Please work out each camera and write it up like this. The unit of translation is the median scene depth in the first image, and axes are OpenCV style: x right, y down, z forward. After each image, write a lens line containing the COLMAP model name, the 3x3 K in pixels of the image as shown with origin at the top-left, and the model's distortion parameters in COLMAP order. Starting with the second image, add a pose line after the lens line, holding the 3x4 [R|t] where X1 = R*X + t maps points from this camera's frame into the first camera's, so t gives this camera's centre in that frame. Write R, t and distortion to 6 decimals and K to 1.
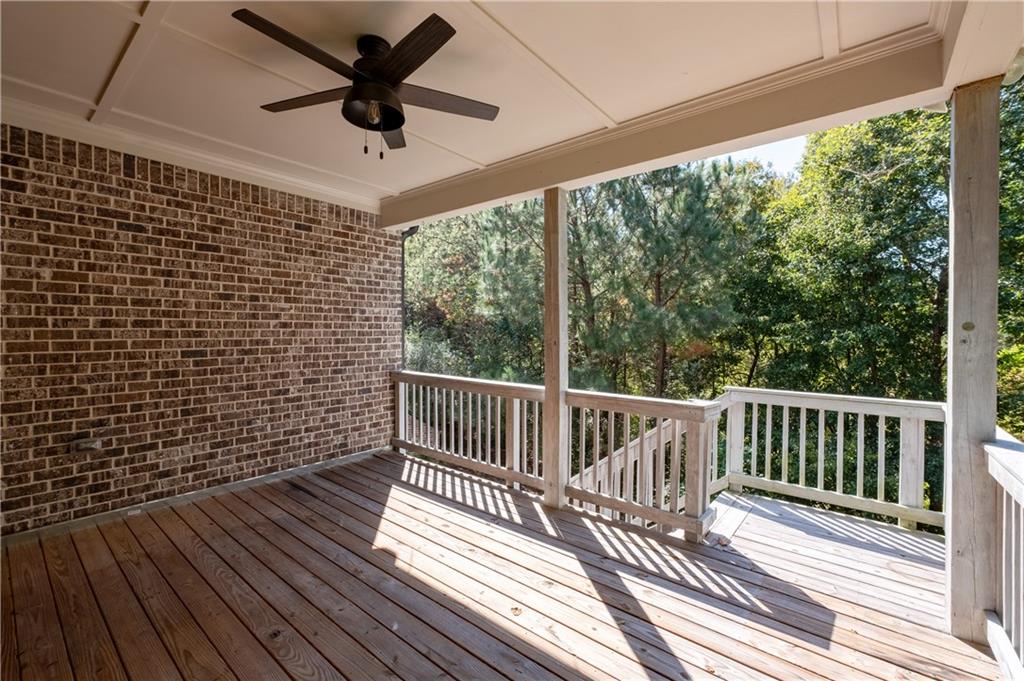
lens RADIAL K [[427.3, 0, 486.0], [0, 427.3, 335.8], [0, 0, 1]] dist [-0.011253, 0.003571]
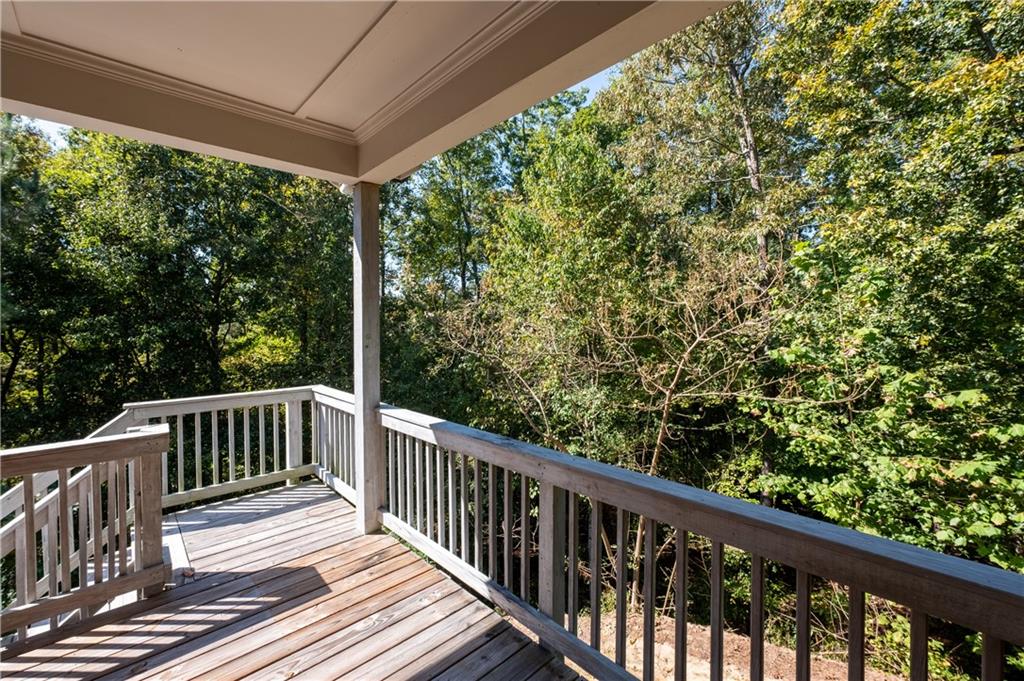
lens RADIAL K [[427.3, 0, 508.7], [0, 427.3, 334.4], [0, 0, 1]] dist [-0.011253, 0.003571]
pose [[0.116577, -0.034472, 0.992583, -0.209270], [0.017996, 0.999307, 0.032592, -0.039715], [-0.993019, 0.014064, 0.117116, 0.163422]]
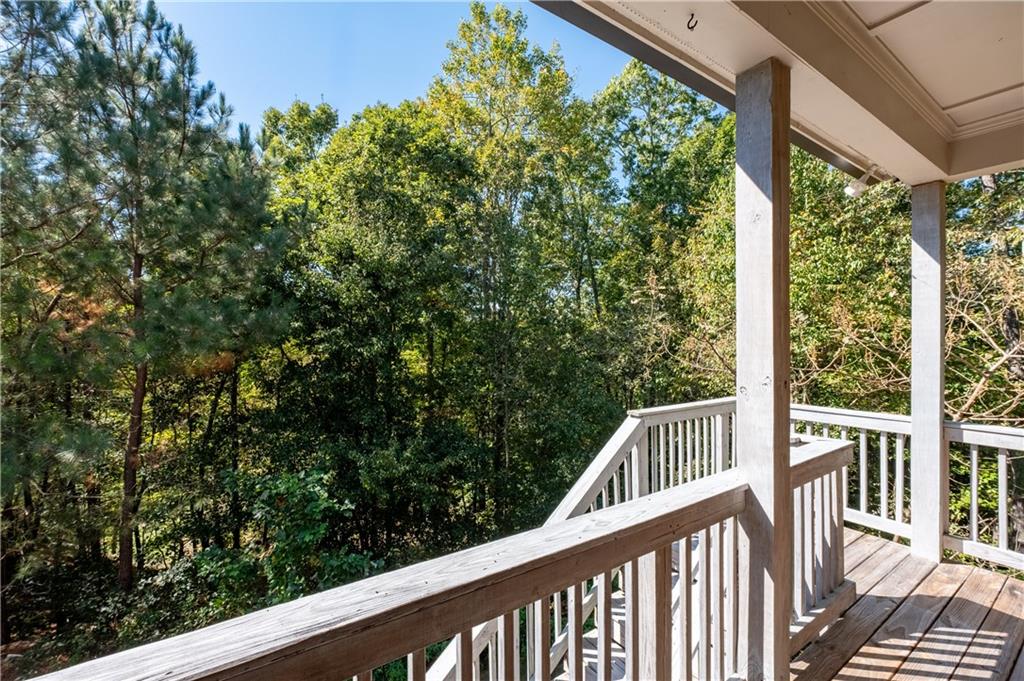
lens RADIAL K [[427.3, 0, 512.0], [0, 427.3, 334.5], [0, 0, 1]] dist [-0.011253, 0.003571]
pose [[0.271811, 0.000224, 0.962351, -0.390255], [0.012589, 0.999914, -0.003788, -0.049467], [-0.962268, 0.013145, 0.271785, 1.145995]]
